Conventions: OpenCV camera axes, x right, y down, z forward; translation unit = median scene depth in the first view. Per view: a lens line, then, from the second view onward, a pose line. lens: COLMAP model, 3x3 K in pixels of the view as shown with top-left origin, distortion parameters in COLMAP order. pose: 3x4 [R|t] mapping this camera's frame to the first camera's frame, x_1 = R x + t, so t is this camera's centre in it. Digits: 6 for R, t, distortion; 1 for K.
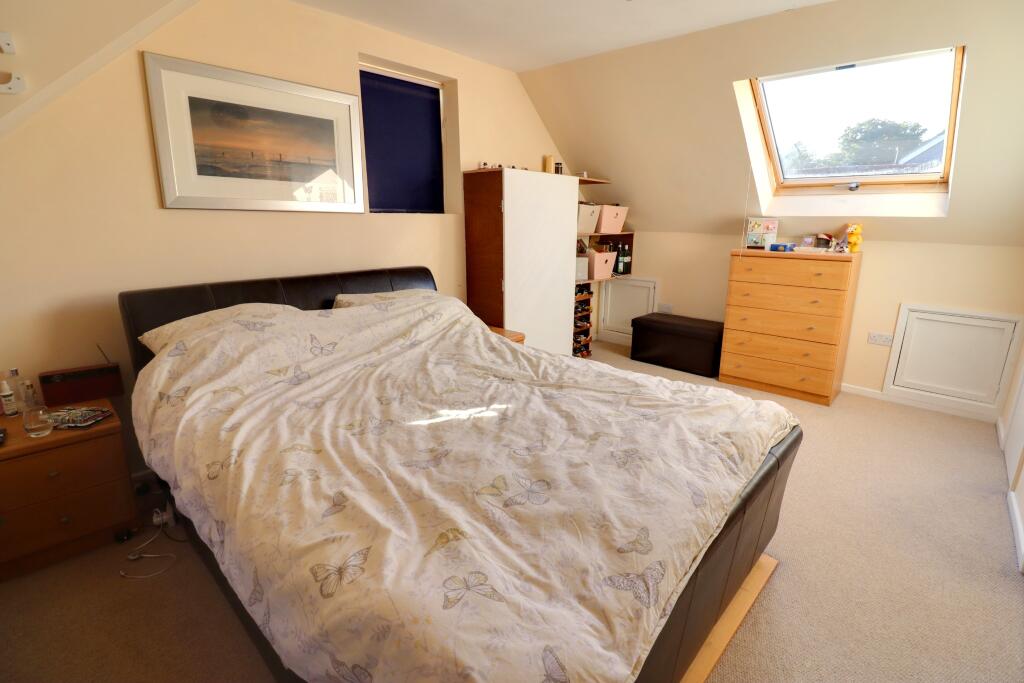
lens RADIAL K [[476.9, 0, 514.3], [0, 476.9, 338.0], [0, 0, 1]] dist [0.001313, -0.010430]
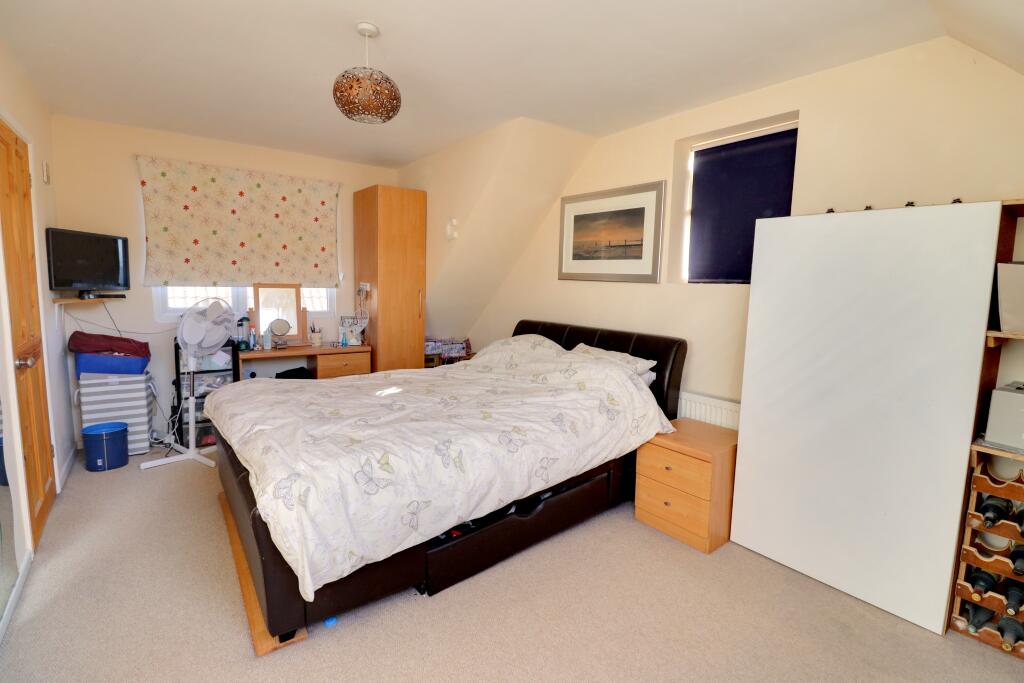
lens RADIAL K [[476.9, 0, 514.3], [0, 476.9, 338.0], [0, 0, 1]] dist [0.001313, -0.010430]
pose [[-0.167331, 0.101940, -0.980616, 0.964948], [-0.268400, 0.952362, 0.144802, -0.252760], [0.948663, 0.287428, -0.131999, 1.035538]]
